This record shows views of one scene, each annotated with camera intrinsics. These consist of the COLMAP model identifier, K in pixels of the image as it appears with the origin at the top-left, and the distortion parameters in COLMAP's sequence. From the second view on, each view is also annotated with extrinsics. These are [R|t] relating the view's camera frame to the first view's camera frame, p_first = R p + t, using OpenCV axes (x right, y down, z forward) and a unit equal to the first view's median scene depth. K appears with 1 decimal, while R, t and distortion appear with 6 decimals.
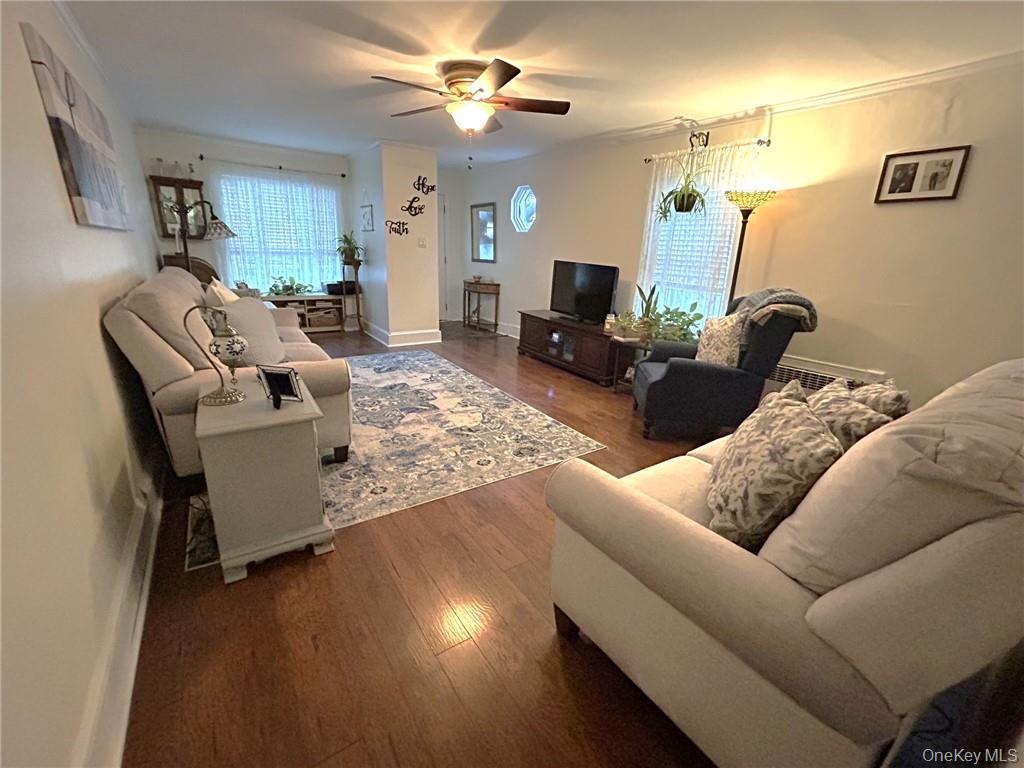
lens RADIAL K [[418.1, 0, 506.8], [0, 418.1, 387.1], [0, 0, 1]] dist [-0.008752, -0.000059]
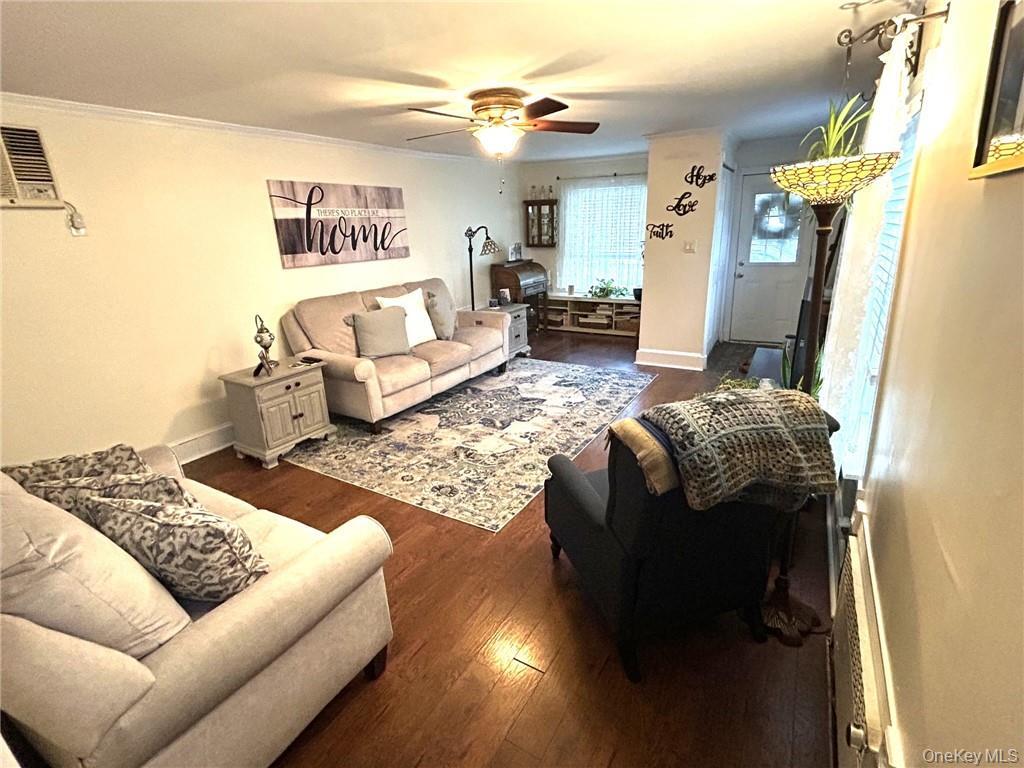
lens RADIAL K [[492.0, 0, 521.2], [0, 492.0, 378.8], [0, 0, 1]] dist [-0.002878, 0.003281]
pose [[0.434840, 0.220385, -0.873124, 0.837207], [-0.234548, 0.963842, 0.126472, -0.219333], [0.869426, 0.149794, 0.470808, 0.468207]]
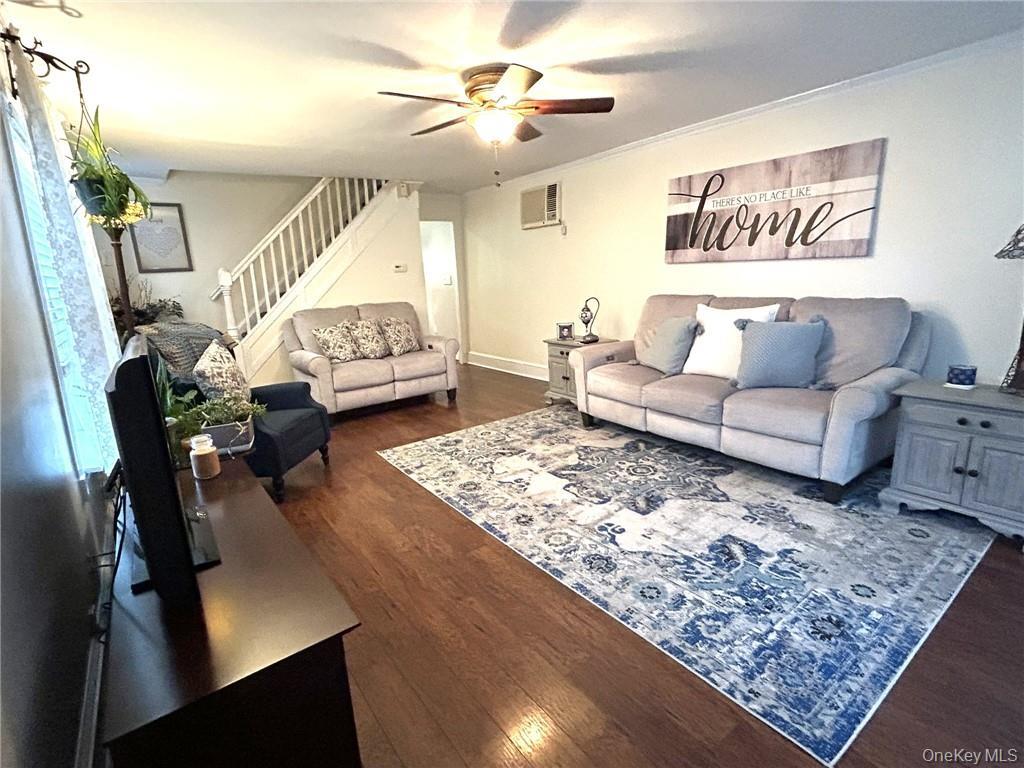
lens RADIAL K [[492.0, 0, 506.2], [0, 492.0, 386.8], [0, 0, 1]] dist [-0.002878, 0.003281]
pose [[-0.999102, 0.016999, -0.038822, -0.046837], [-0.005849, 0.851958, 0.523577, -0.576267], [0.041975, 0.523334, -0.851093, 1.697562]]
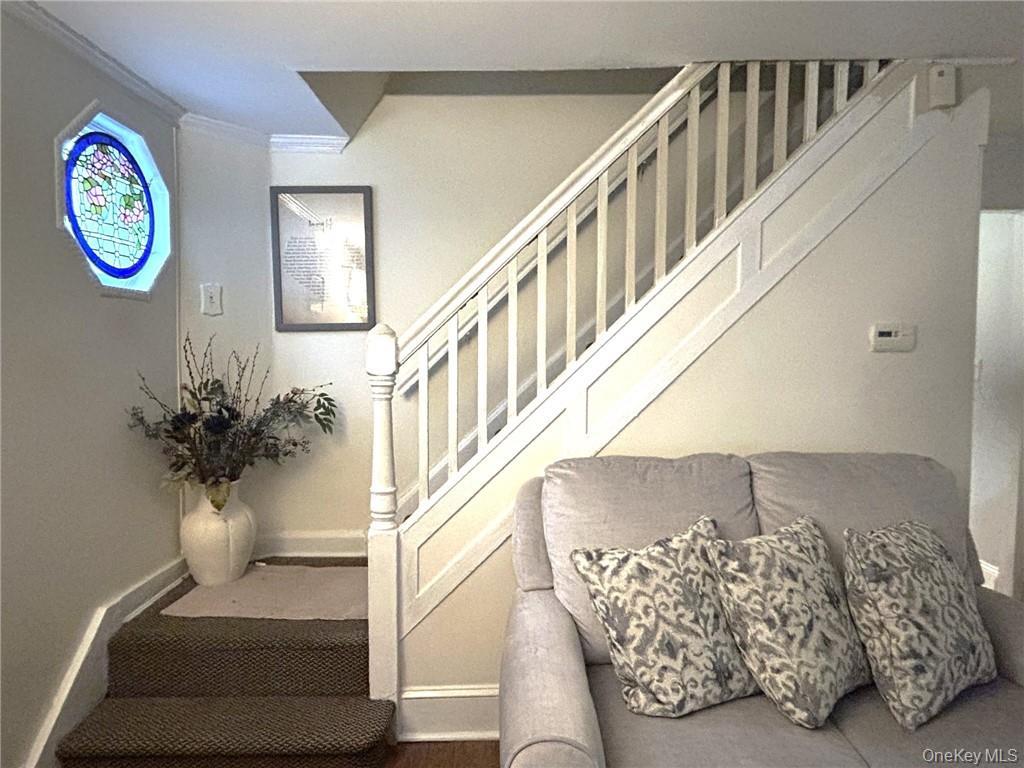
lens RADIAL K [[588.8, 0, 515.3], [0, 588.8, 373.9], [0, 0, 1]] dist [-0.003854, 0.000125]
pose [[-0.845863, -0.059491, 0.530072, 0.240397], [0.151620, 0.925952, 0.345869, -0.288248], [-0.511397, 0.372927, -0.774208, 0.768082]]
